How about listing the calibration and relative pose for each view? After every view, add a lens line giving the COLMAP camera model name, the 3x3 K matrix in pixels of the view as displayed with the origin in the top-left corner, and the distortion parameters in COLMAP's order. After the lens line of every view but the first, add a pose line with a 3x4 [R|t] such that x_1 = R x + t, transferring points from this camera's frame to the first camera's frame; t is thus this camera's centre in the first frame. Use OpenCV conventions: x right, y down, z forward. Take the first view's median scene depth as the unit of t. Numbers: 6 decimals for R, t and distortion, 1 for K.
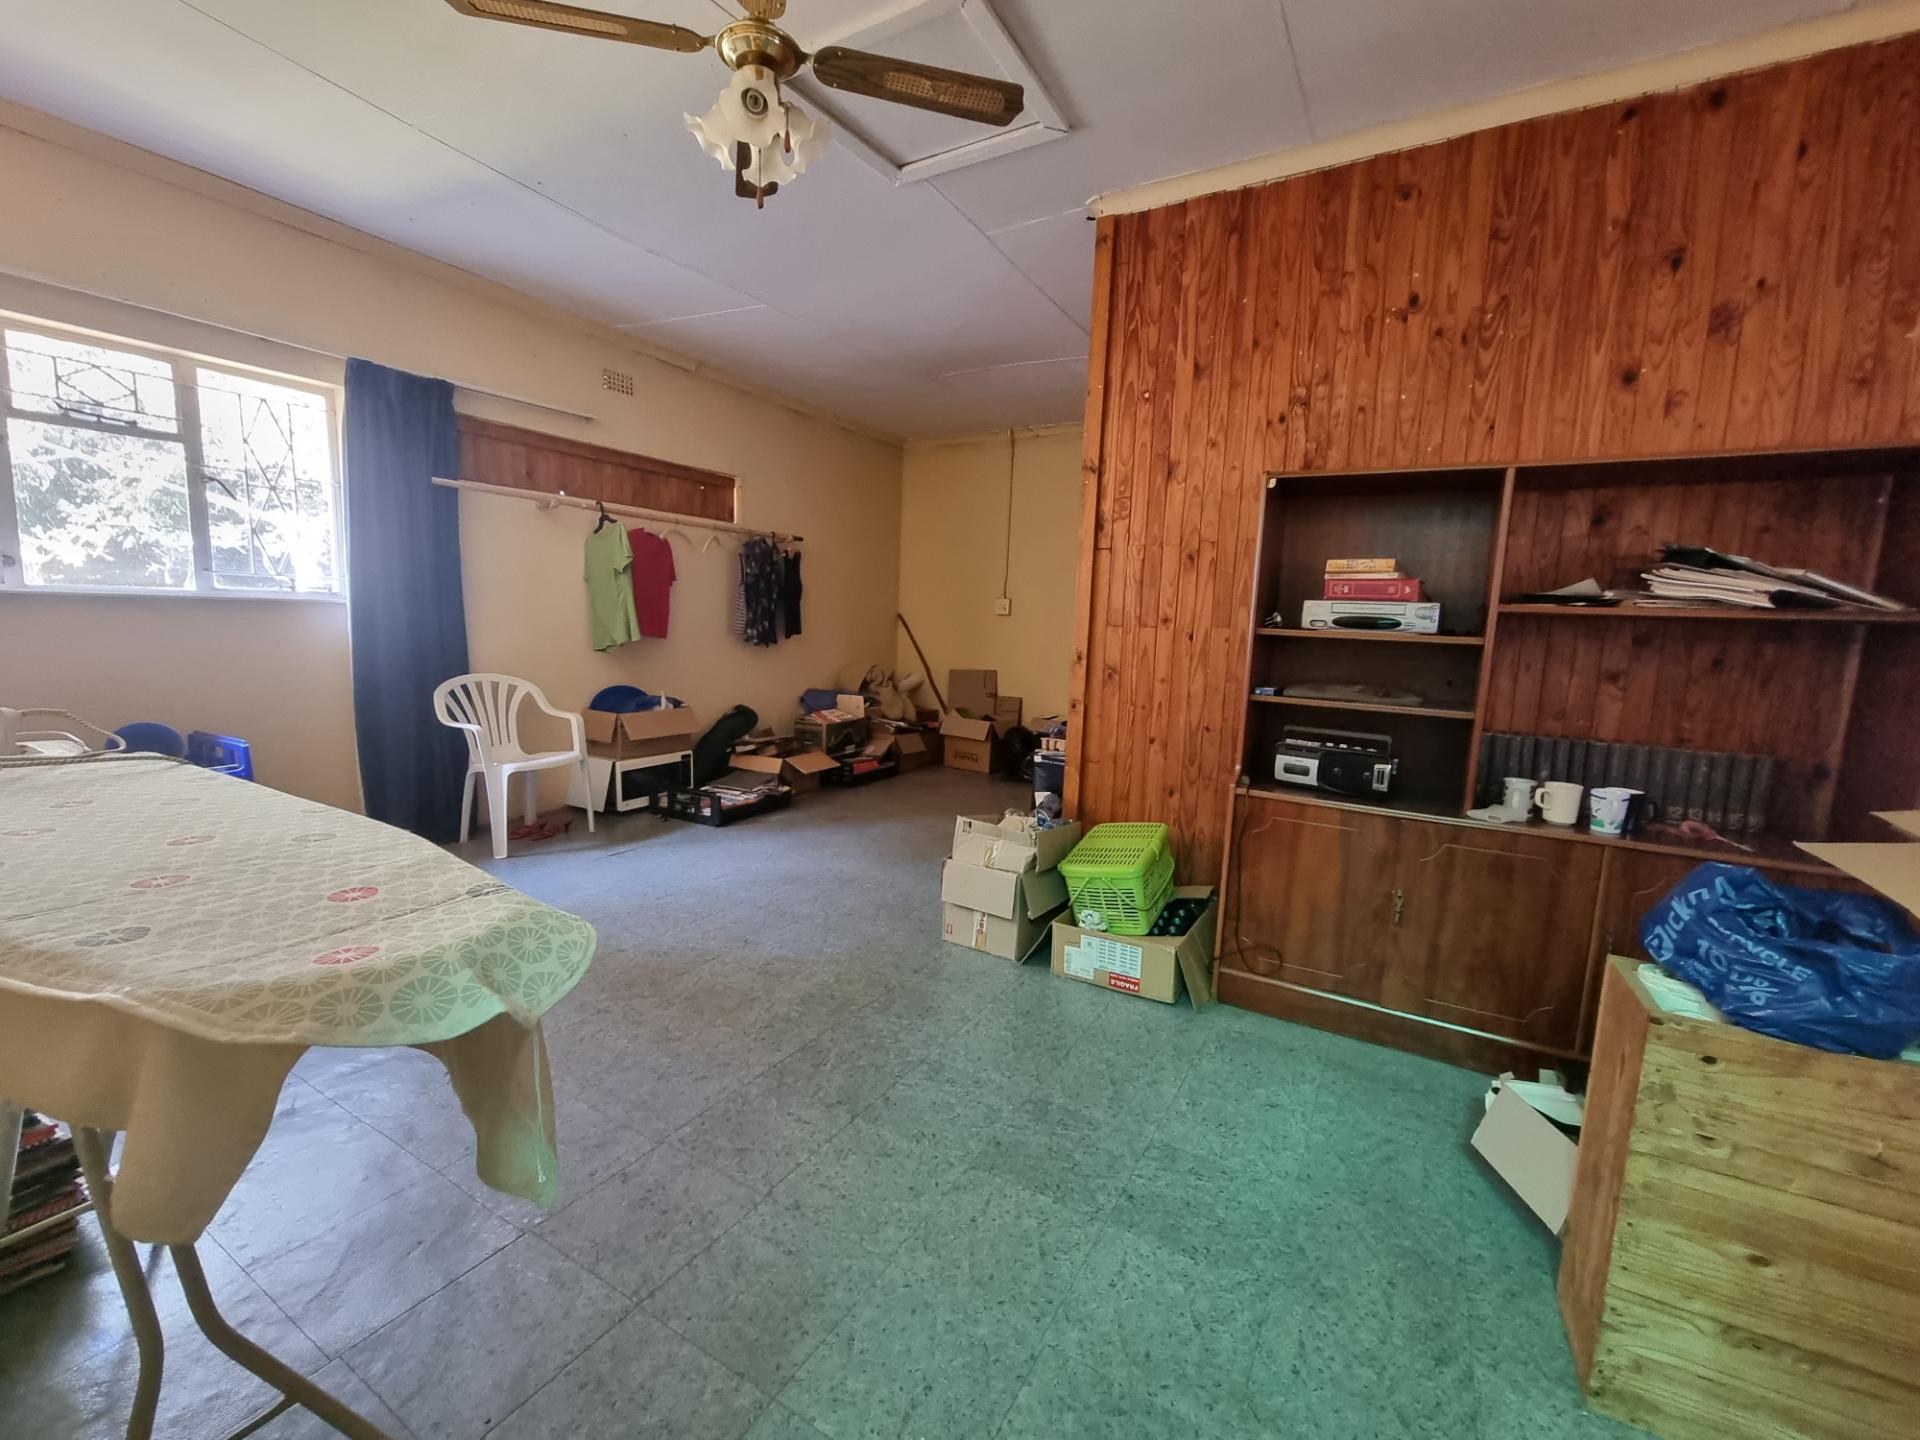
lens RADIAL K [[788.0, 0, 949.5], [0, 788.0, 721.1], [0, 0, 1]] dist [-0.007829, -0.000089]
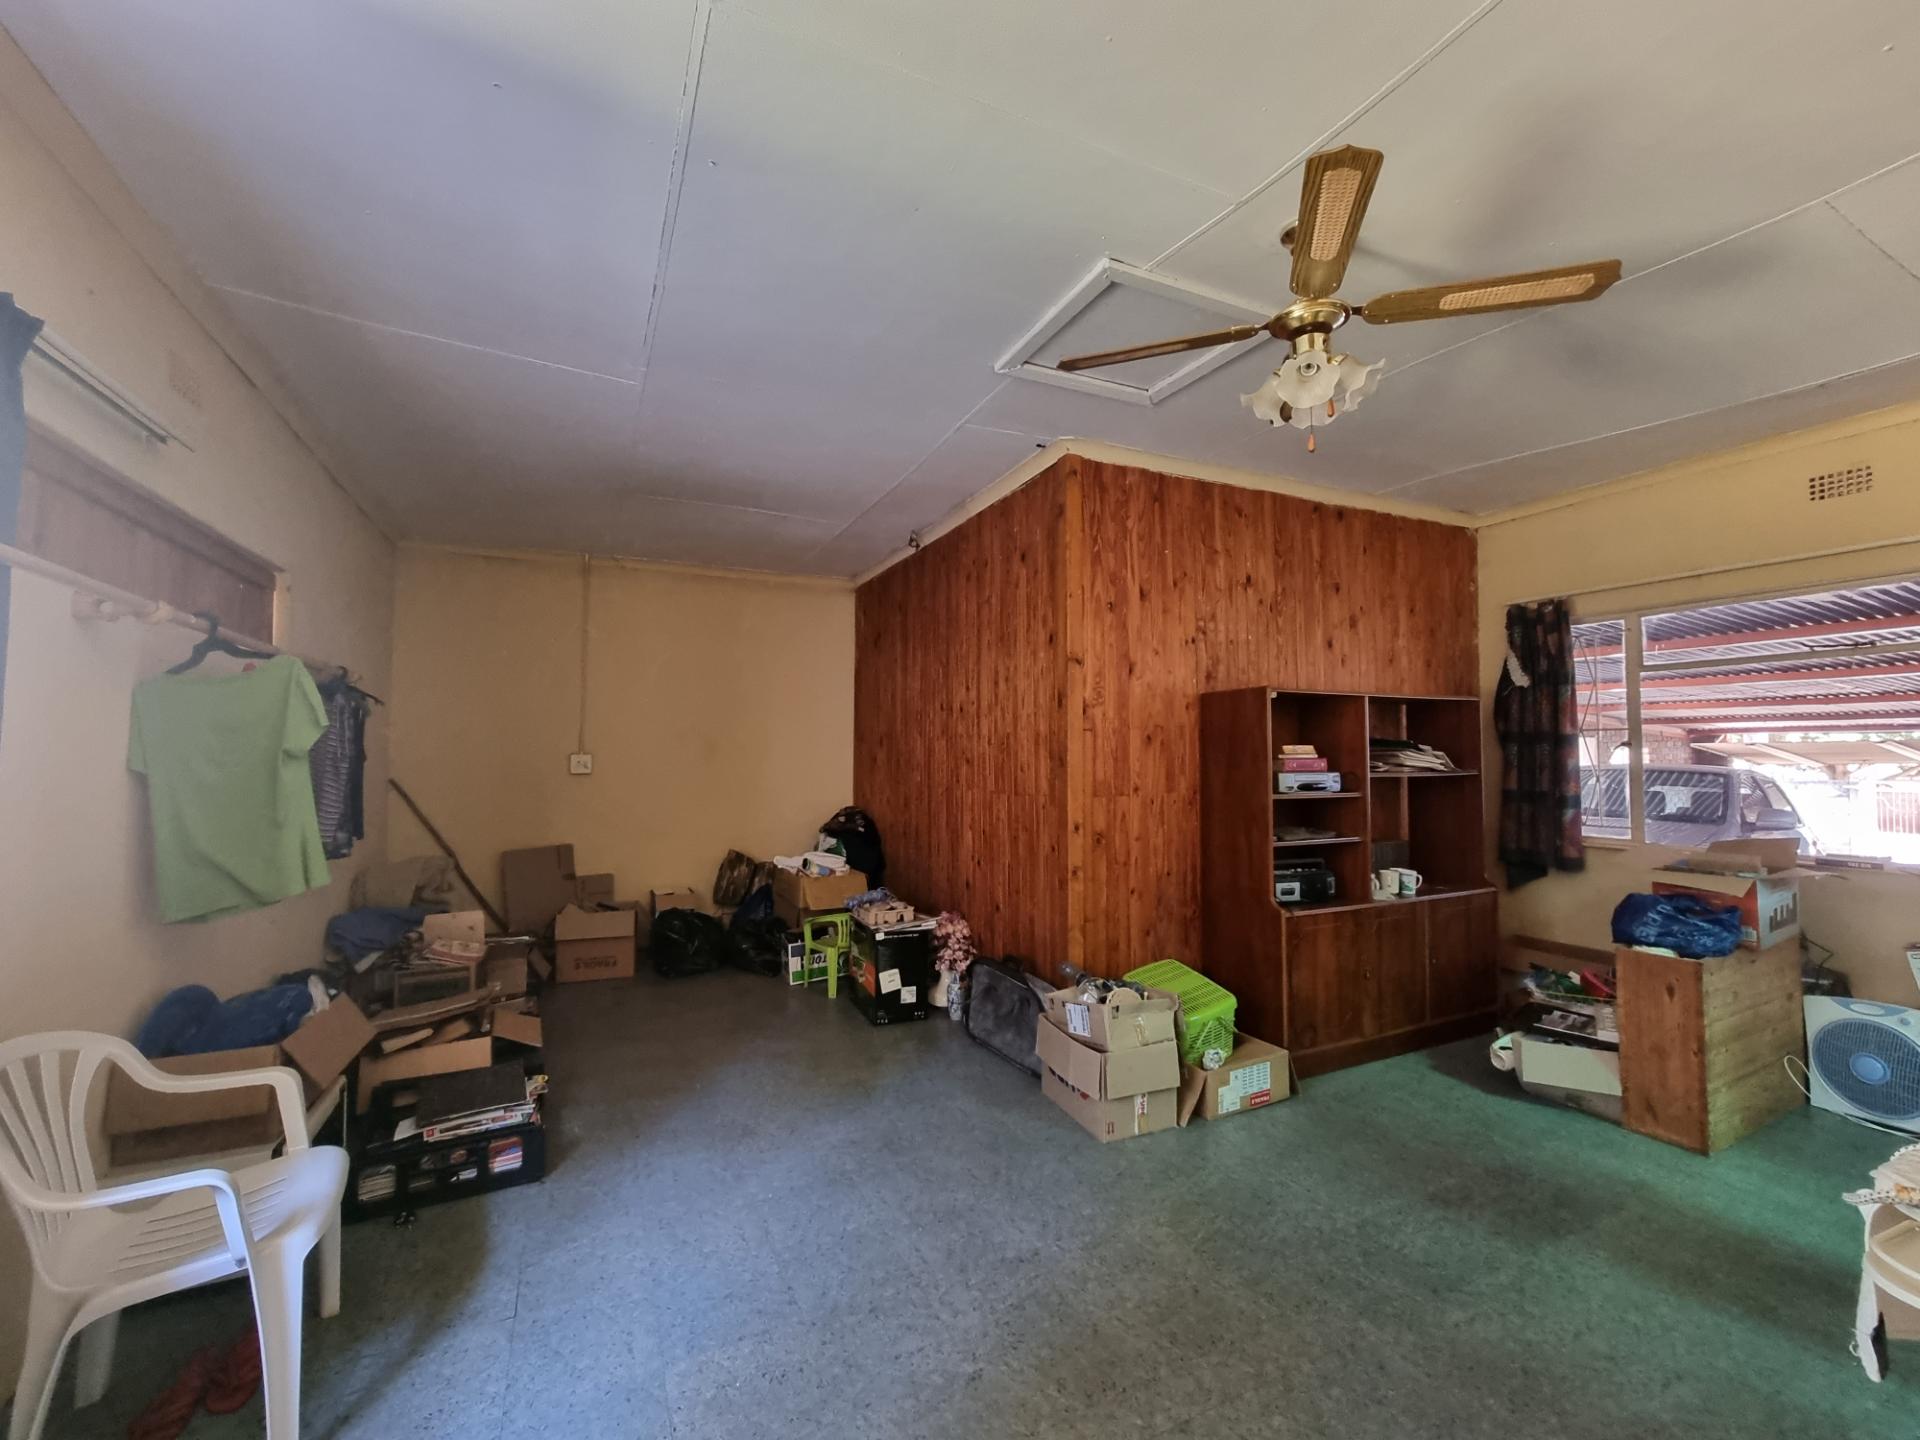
lens RADIAL K [[788.0, 0, 954.1], [0, 788.0, 722.9], [0, 0, 1]] dist [-0.007829, -0.000089]
pose [[0.562161, -0.007400, 0.826995, -0.963997], [0.130379, 0.988249, -0.079784, -0.184941], [-0.816686, 0.152674, 0.556520, 0.594085]]
